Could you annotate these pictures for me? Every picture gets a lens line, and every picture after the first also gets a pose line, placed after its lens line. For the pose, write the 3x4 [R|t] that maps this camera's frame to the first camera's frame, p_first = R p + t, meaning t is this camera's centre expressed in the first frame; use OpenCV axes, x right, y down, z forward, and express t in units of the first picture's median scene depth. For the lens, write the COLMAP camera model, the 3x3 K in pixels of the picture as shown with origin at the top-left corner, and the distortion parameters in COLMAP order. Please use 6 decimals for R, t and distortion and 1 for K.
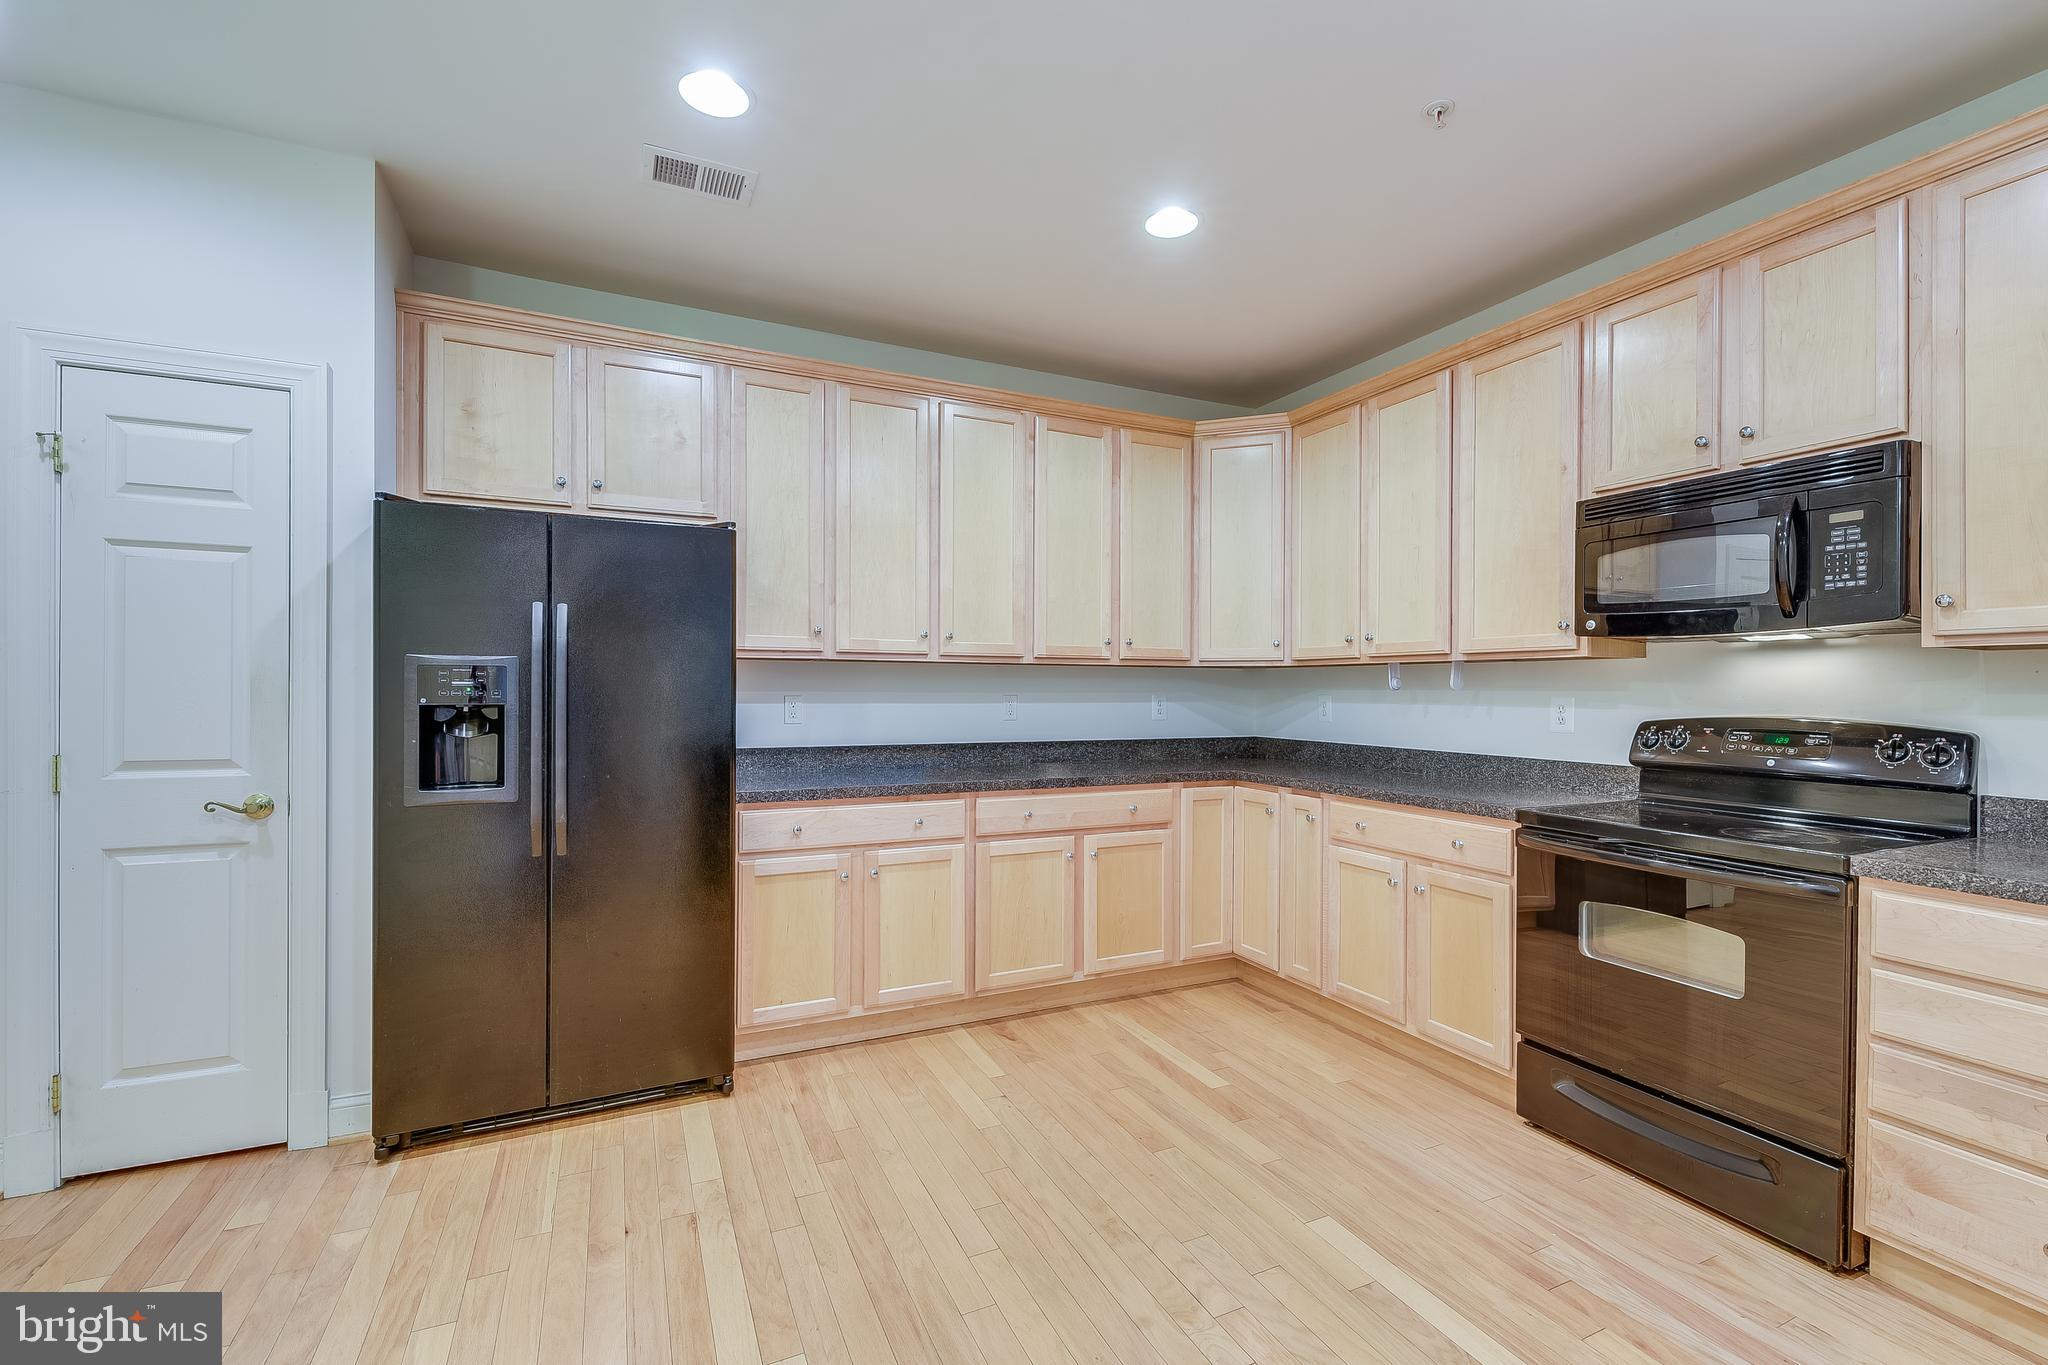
lens RADIAL K [[866.4, 0, 1005.9], [0, 866.4, 688.7], [0, 0, 1]] dist [-0.000035, -0.000222]
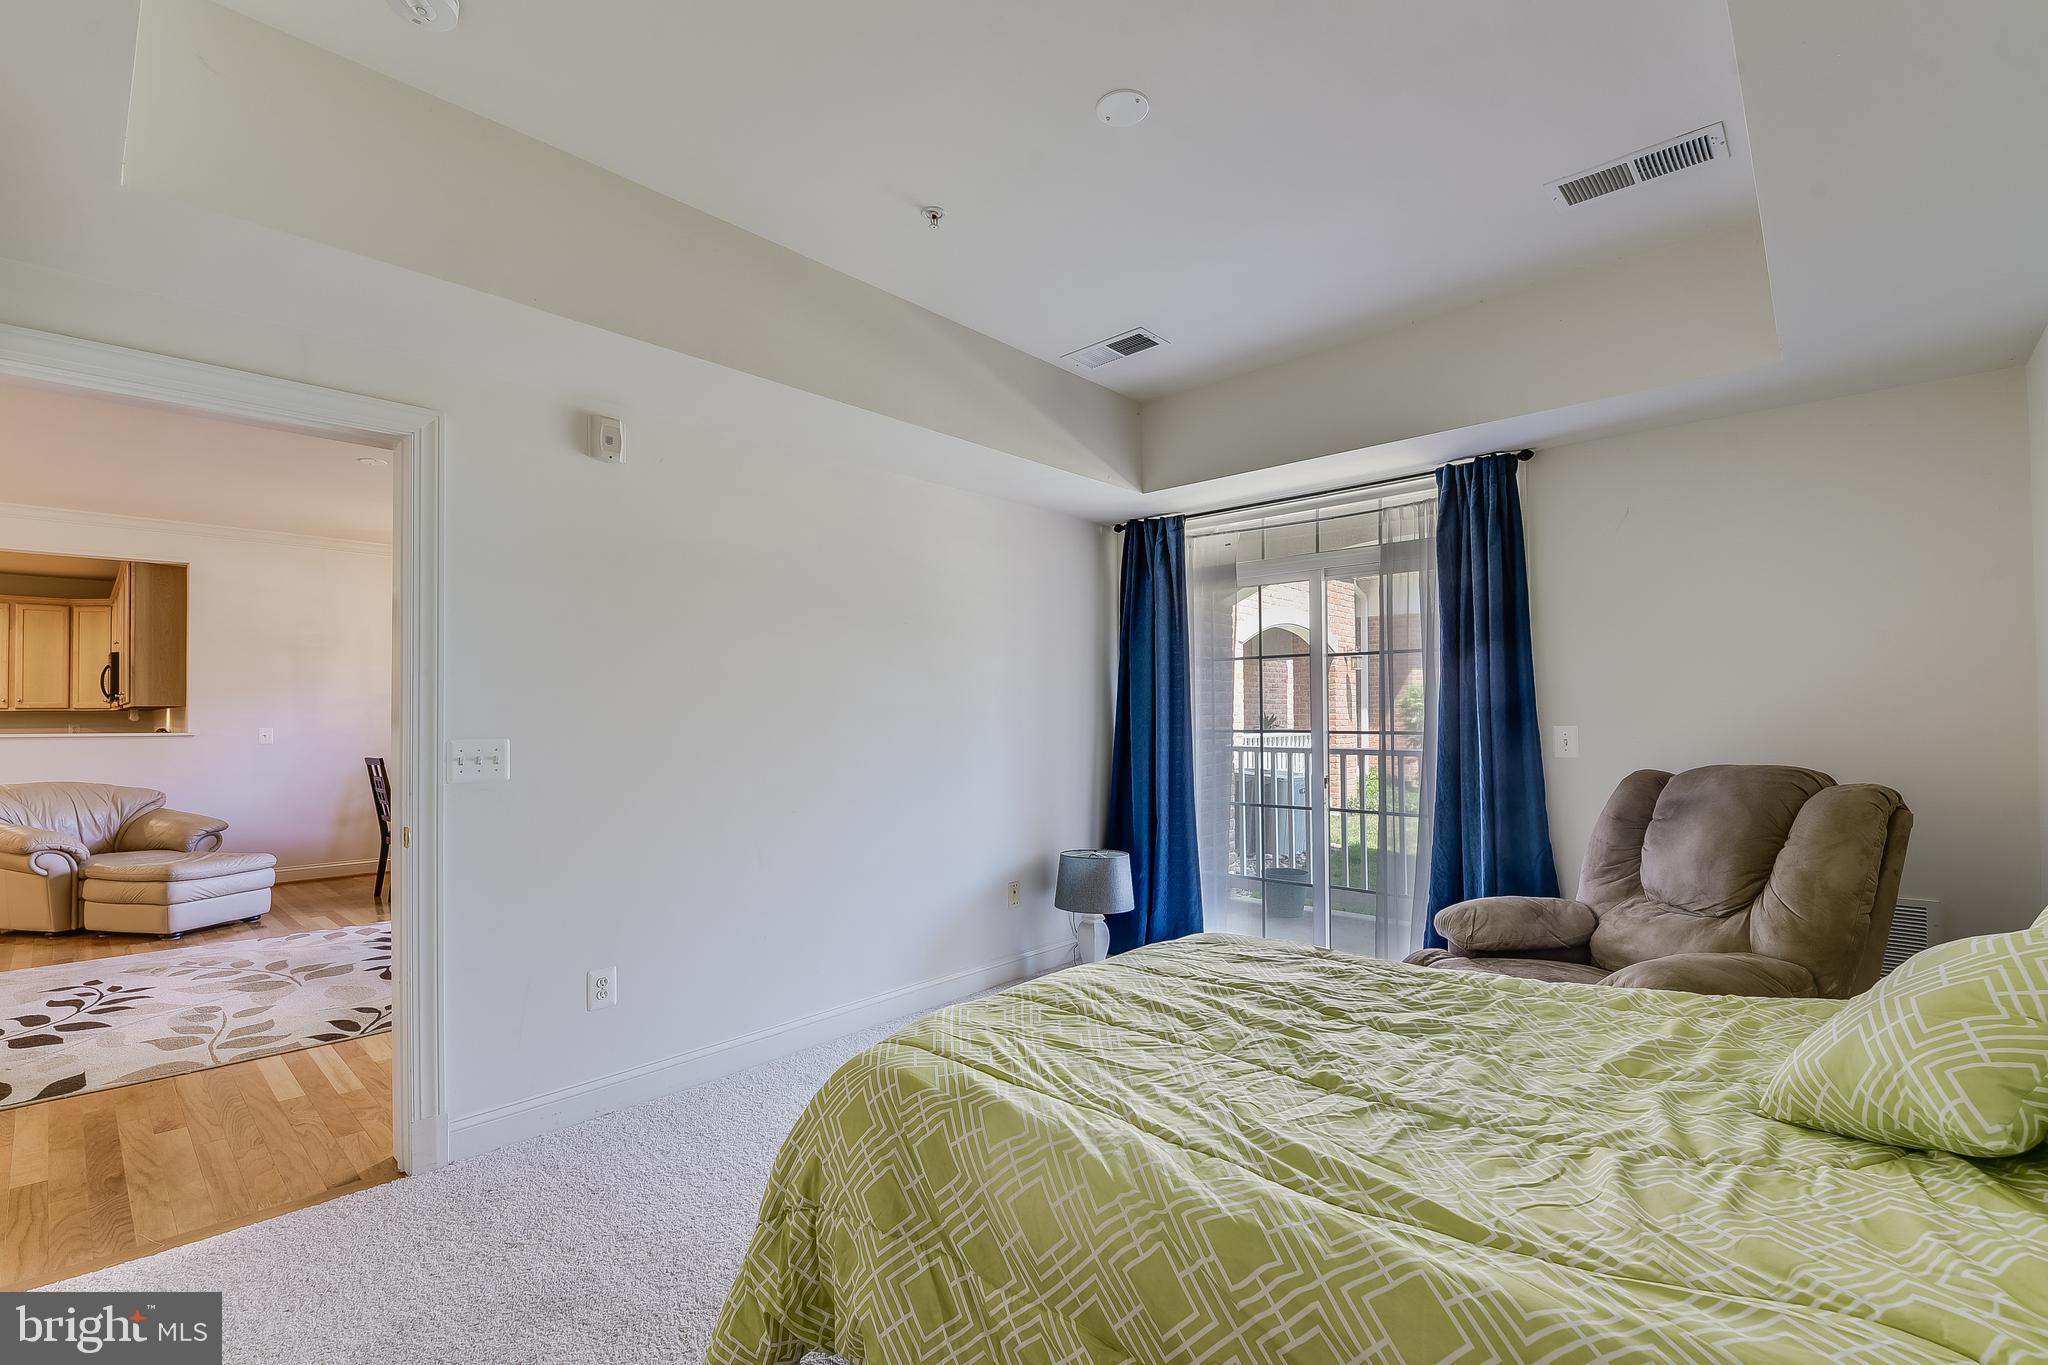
lens RADIAL K [[888.0, 0, 1034.3], [0, 888.0, 696.9], [0, 0, 1]] dist [-0.000597, -0.010383]
pose [[0.915499, -0.004354, 0.402296, 2.109082], [0.013928, 0.999685, -0.020878, 0.023427], [-0.402079, 0.024717, 0.915271, -2.694661]]
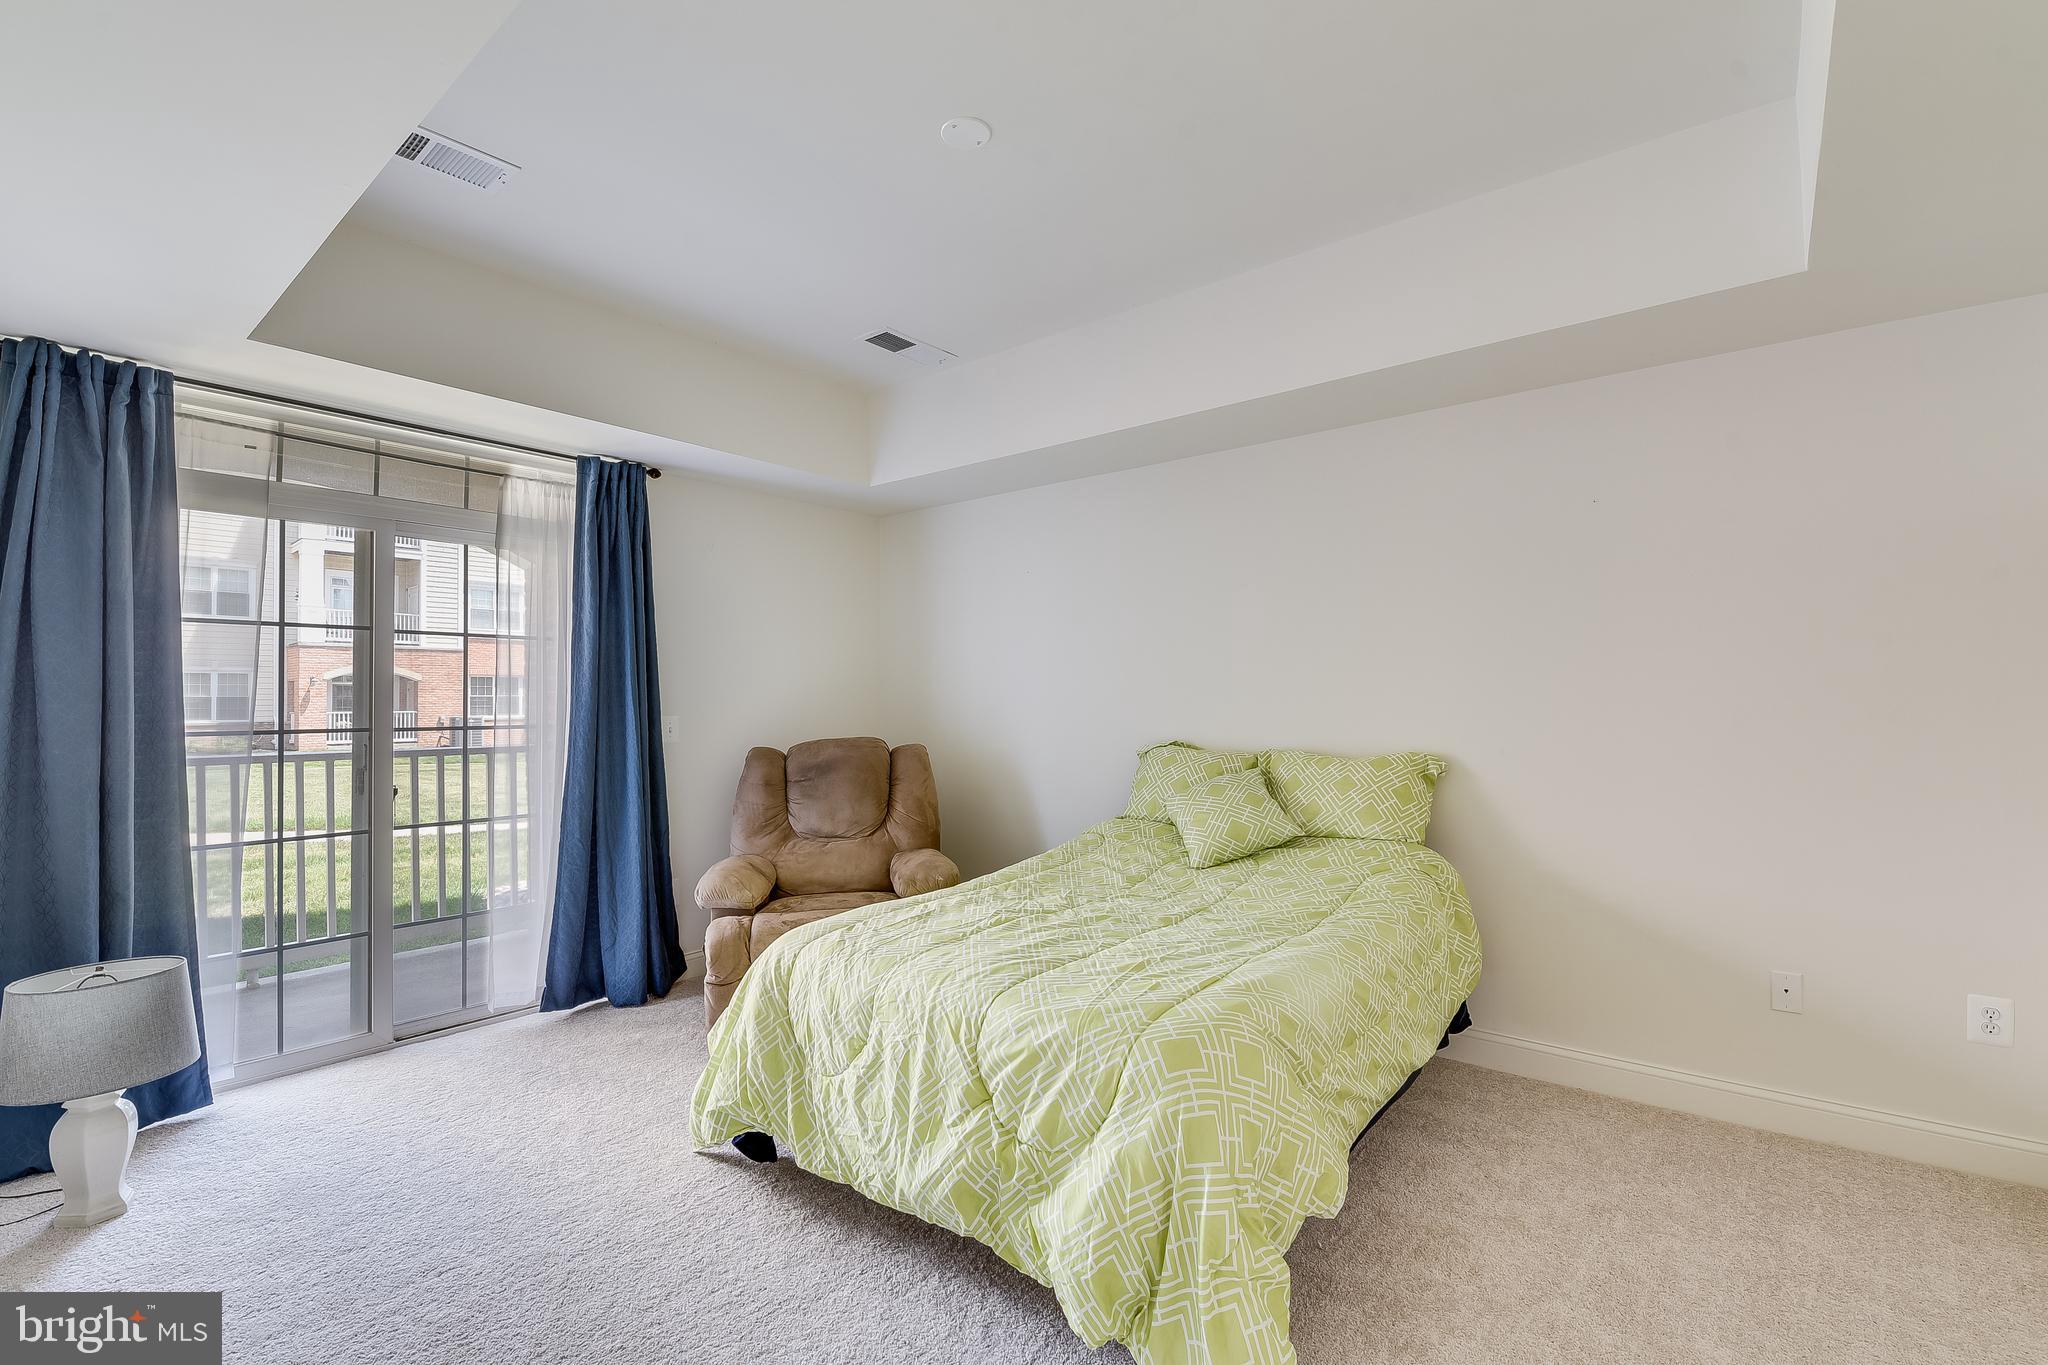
lens RADIAL K [[886.1, 0, 1022.7], [0, 886.1, 696.3], [0, 0, 1]] dist [-0.008198, -0.007381]
pose [[-0.451126, 0.000825, 0.892460, 1.757798], [0.007107, 0.999971, 0.002668, 0.016746], [-0.892432, 0.007546, -0.451119, -1.747345]]
